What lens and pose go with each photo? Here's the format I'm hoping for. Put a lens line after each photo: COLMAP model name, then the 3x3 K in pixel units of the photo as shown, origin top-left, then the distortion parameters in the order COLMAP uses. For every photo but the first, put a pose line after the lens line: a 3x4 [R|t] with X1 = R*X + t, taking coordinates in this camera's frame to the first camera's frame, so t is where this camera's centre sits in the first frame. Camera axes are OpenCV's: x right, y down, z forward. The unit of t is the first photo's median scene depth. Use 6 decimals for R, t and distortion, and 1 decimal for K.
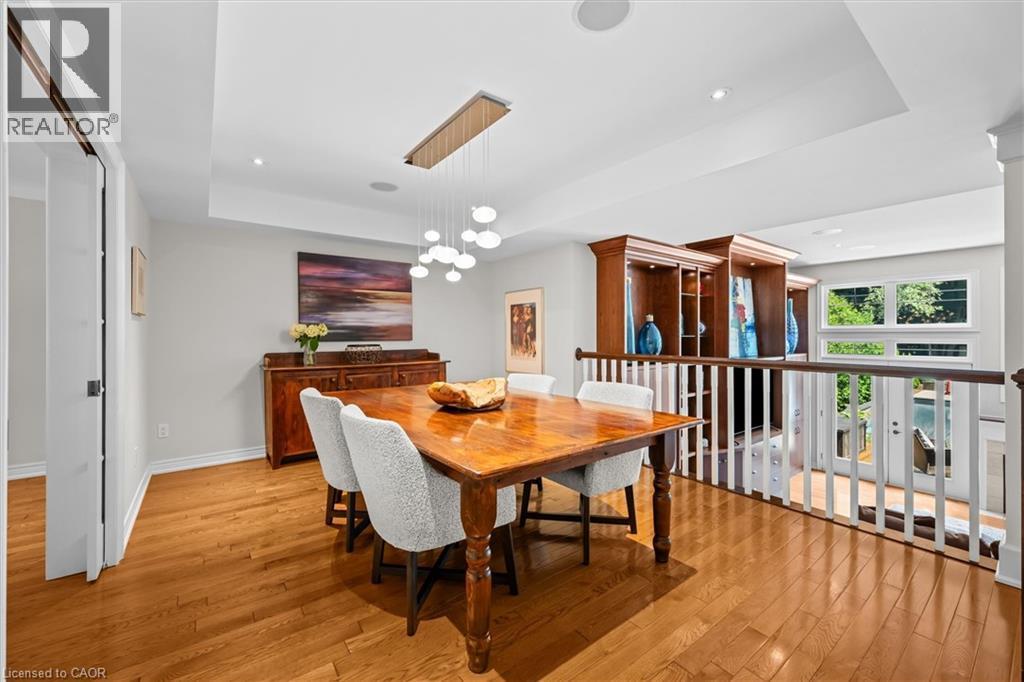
lens RADIAL K [[407.4, 0, 511.5], [0, 407.4, 338.1], [0, 0, 1]] dist [-0.003546, -0.000173]
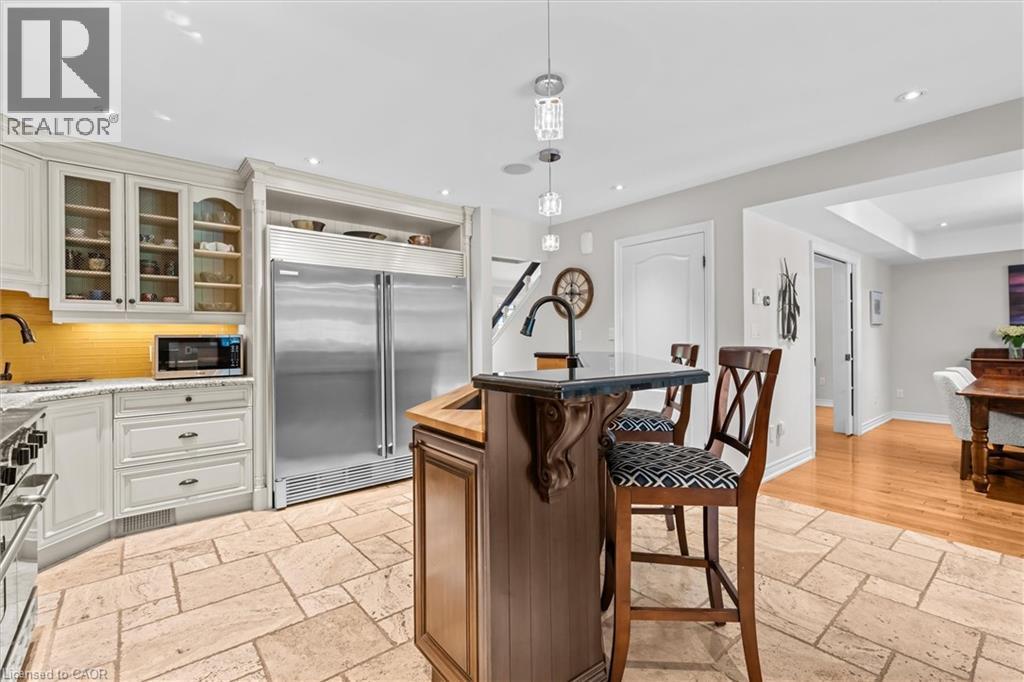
lens RADIAL K [[467.5, 0, 517.4], [0, 467.5, 338.7], [0, 0, 1]] dist [0.002577, 0.000277]
pose [[0.057285, -0.006716, -0.998335, 0.825793], [0.005798, 0.999963, -0.006394, 0.006235], [0.998341, -0.005422, 0.057322, -0.572625]]
